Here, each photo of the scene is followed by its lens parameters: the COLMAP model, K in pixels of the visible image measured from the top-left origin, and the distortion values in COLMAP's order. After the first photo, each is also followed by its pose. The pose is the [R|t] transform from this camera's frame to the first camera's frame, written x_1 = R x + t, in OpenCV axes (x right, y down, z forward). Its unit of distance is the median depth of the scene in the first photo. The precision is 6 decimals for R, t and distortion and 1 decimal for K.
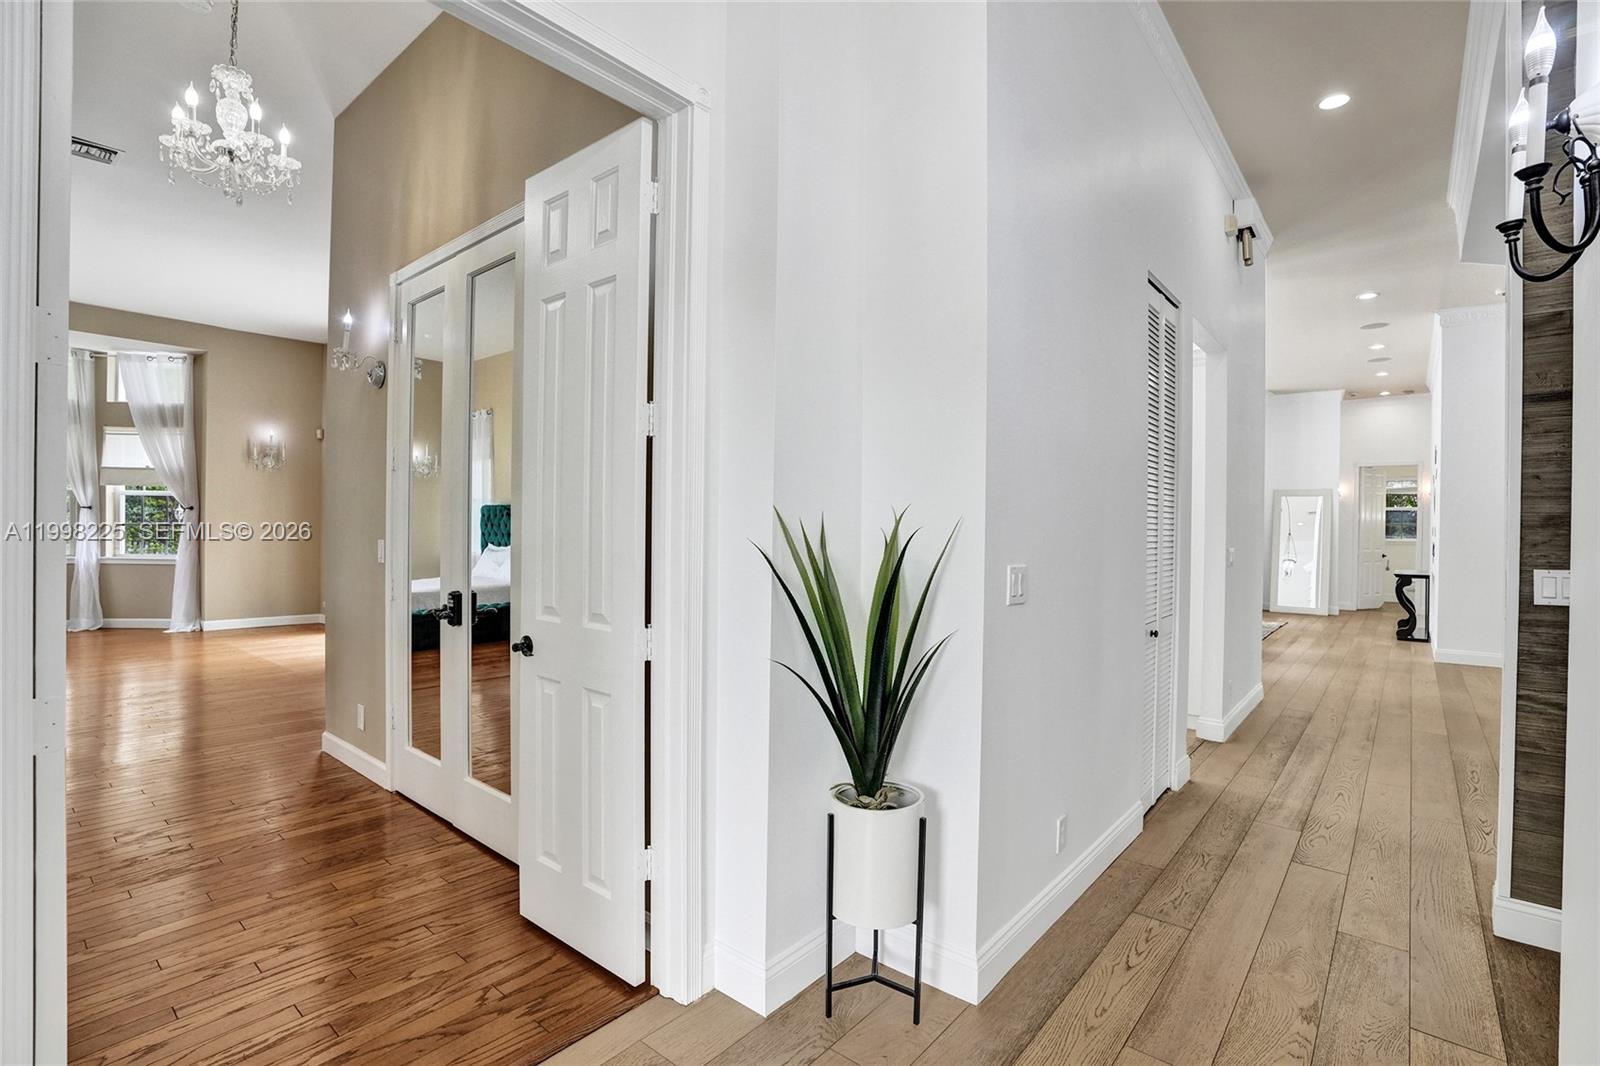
lens RADIAL K [[740.3, 0, 798.5], [0, 740.3, 524.7], [0, 0, 1]] dist [-0.057967, 0.020753]
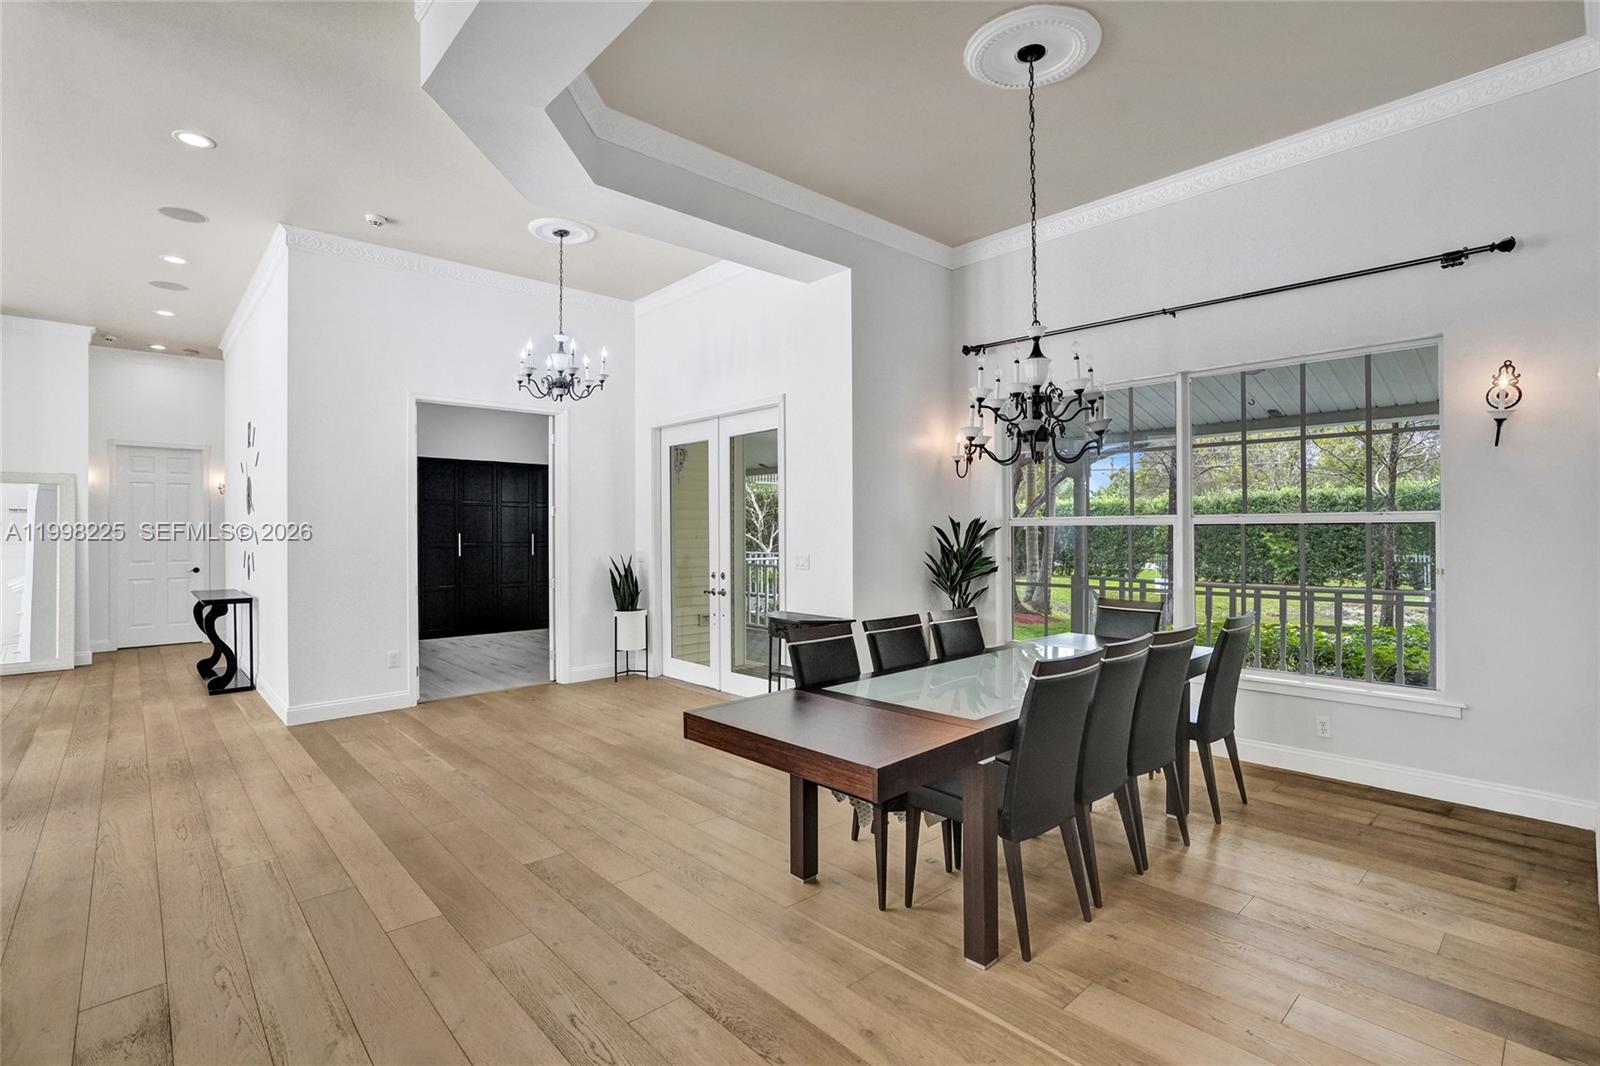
lens RADIAL K [[740.4, 0, 819.7], [0, 740.4, 528.7], [0, 0, 1]] dist [-0.001576, -0.000127]
pose [[0.113669, -0.012892, 0.993435, 0.154344], [0.006788, 0.999903, 0.012199, -0.003676], [-0.993496, 0.005357, 0.113745, 0.263428]]
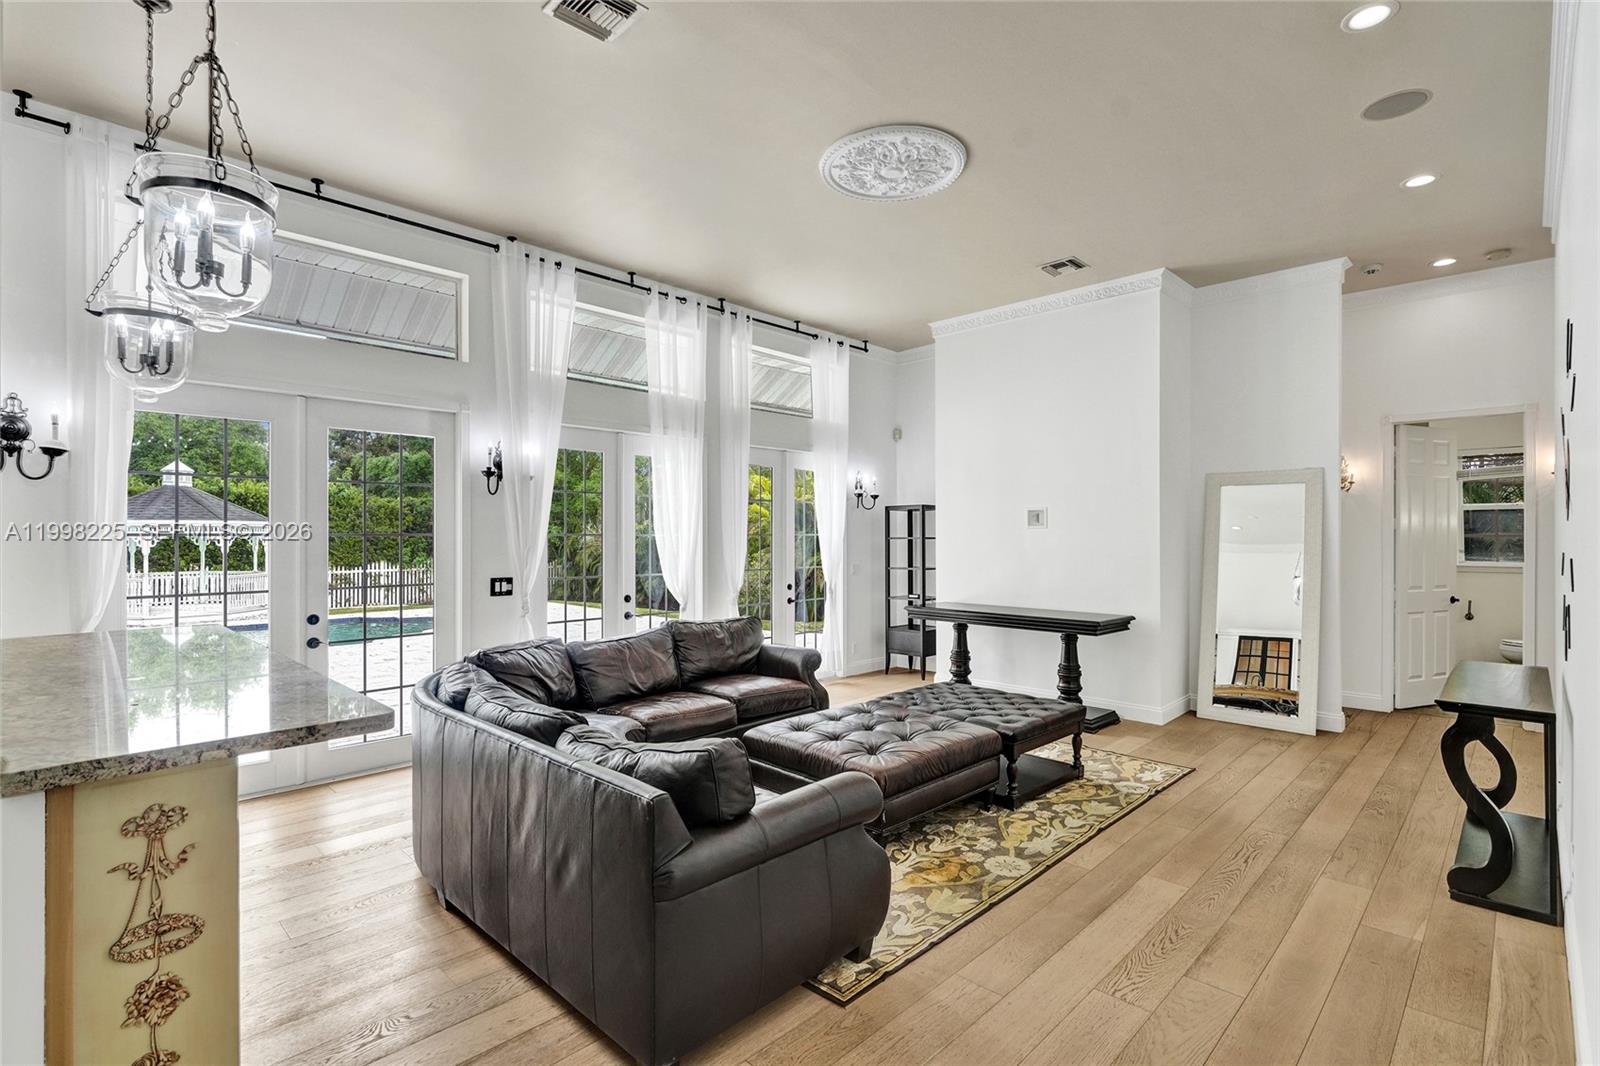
lens RADIAL K [[769.4, 0, 806.7], [0, 769.4, 533.1], [0, 0, 1]] dist [-0.059326, 0.027529]
pose [[0.997774, -0.017513, -0.064342, 0.448078], [0.017305, 0.999843, -0.003788, -0.010694], [0.064399, 0.002666, 0.997921, 0.508265]]
